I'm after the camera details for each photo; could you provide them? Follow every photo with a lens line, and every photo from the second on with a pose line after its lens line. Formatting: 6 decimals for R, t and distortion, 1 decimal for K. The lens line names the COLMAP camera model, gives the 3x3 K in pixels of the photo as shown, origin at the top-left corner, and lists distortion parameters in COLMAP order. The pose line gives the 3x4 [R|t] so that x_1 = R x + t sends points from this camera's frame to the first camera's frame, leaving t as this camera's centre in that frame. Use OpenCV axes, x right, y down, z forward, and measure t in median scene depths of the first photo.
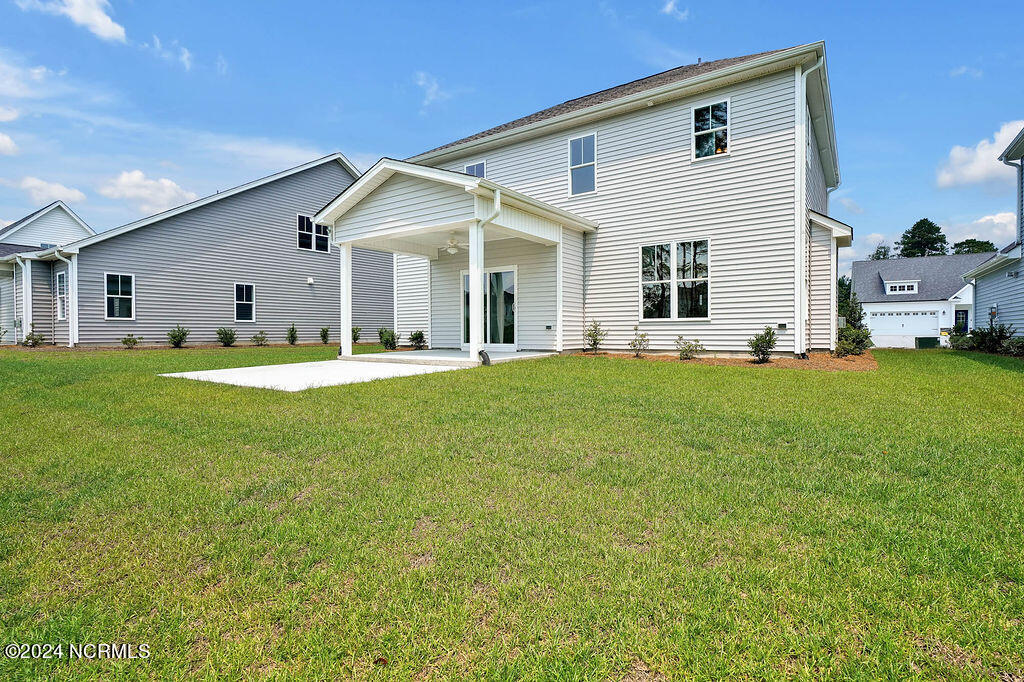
lens RADIAL K [[500.2, 0, 512.0], [0, 500.2, 341.0], [0, 0, 1]] dist [-0.001014, -0.000019]
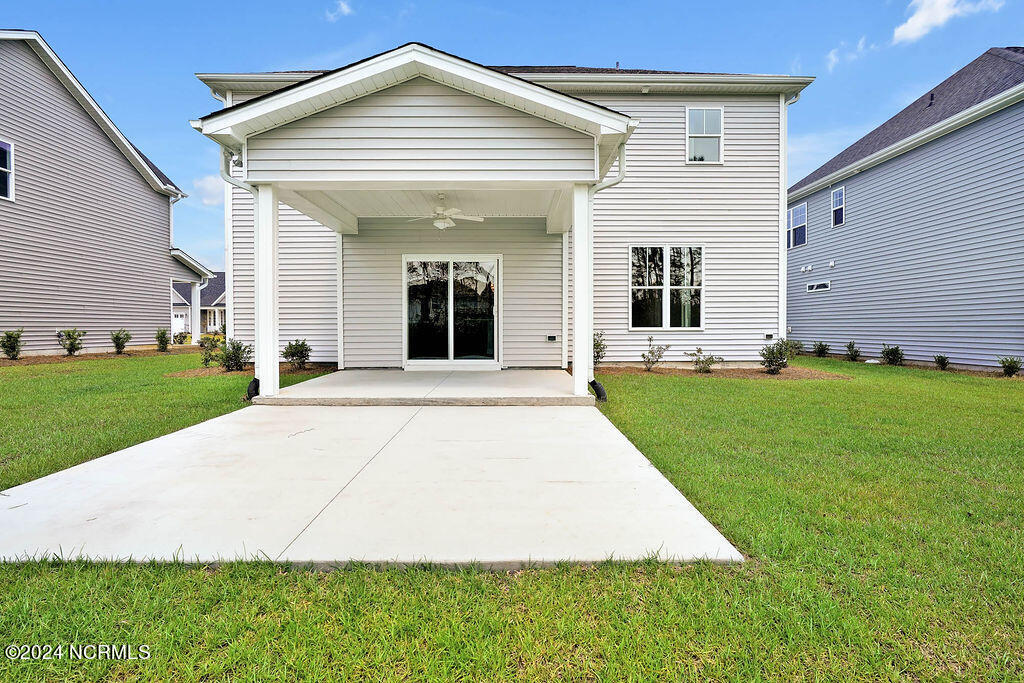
lens RADIAL K [[474.1, 0, 513.9], [0, 474.1, 333.2], [0, 0, 1]] dist [-0.013329, 0.000037]
pose [[0.813736, -0.005212, 0.581211, -0.427301], [0.008349, 0.999961, -0.002722, -0.035444], [-0.581174, 0.007067, 0.813748, 0.459526]]
